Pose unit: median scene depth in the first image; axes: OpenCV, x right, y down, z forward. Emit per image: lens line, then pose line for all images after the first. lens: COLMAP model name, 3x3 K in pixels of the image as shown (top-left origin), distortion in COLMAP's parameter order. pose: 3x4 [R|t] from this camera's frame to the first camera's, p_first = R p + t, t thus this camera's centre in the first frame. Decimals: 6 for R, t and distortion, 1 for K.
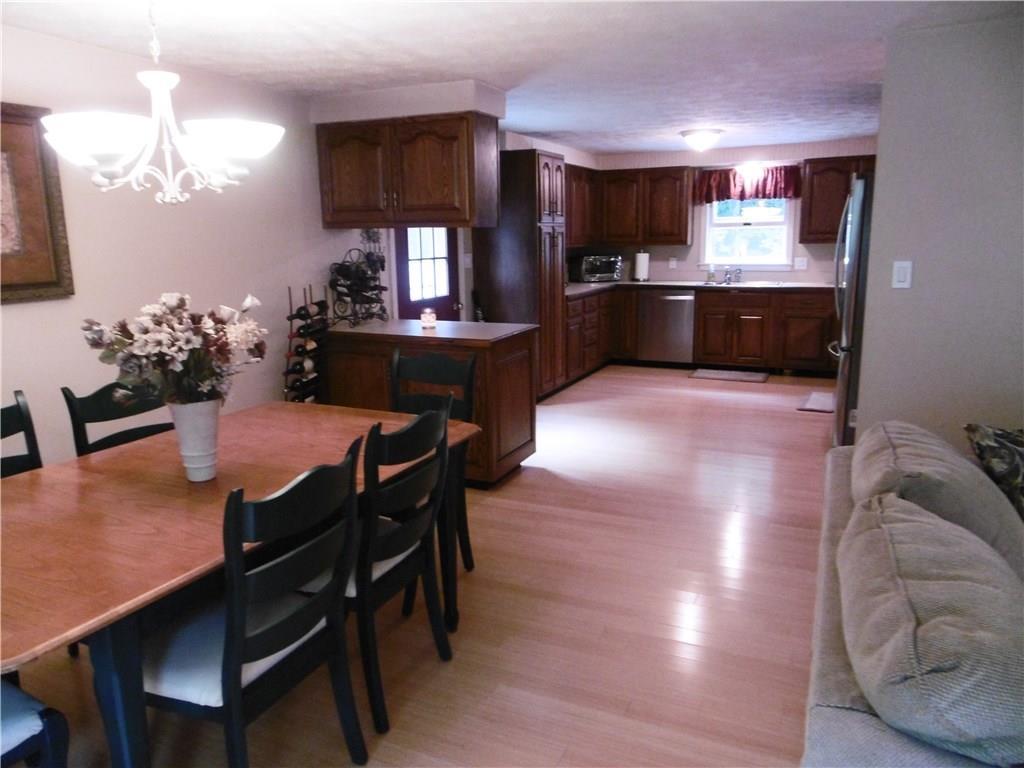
lens RADIAL K [[737.2, 0, 511.8], [0, 737.2, 383.4], [0, 0, 1]] dist [-0.000053, -0.002973]
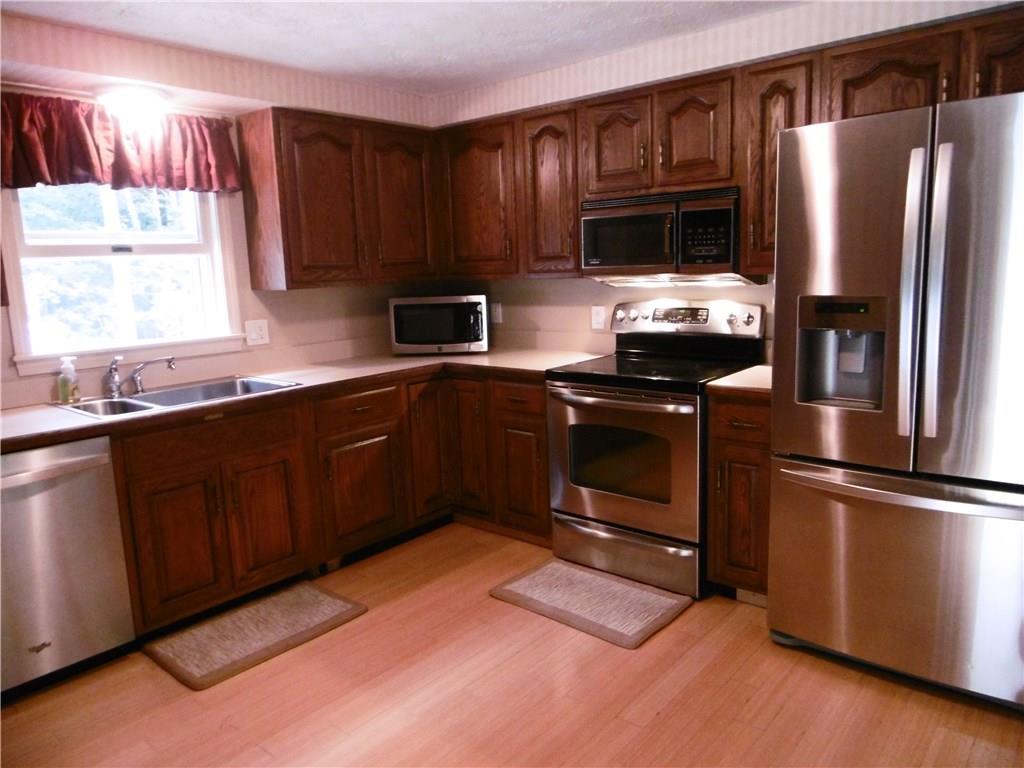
lens RADIAL K [[737.2, 0, 511.0], [0, 737.2, 387.7], [0, 0, 1]] dist [-0.000053, -0.002973]
pose [[0.286500, -0.149119, 0.946404, -0.015384], [0.225370, 0.970584, 0.084704, -0.131636], [-0.931196, 0.189023, 0.311680, 0.706365]]
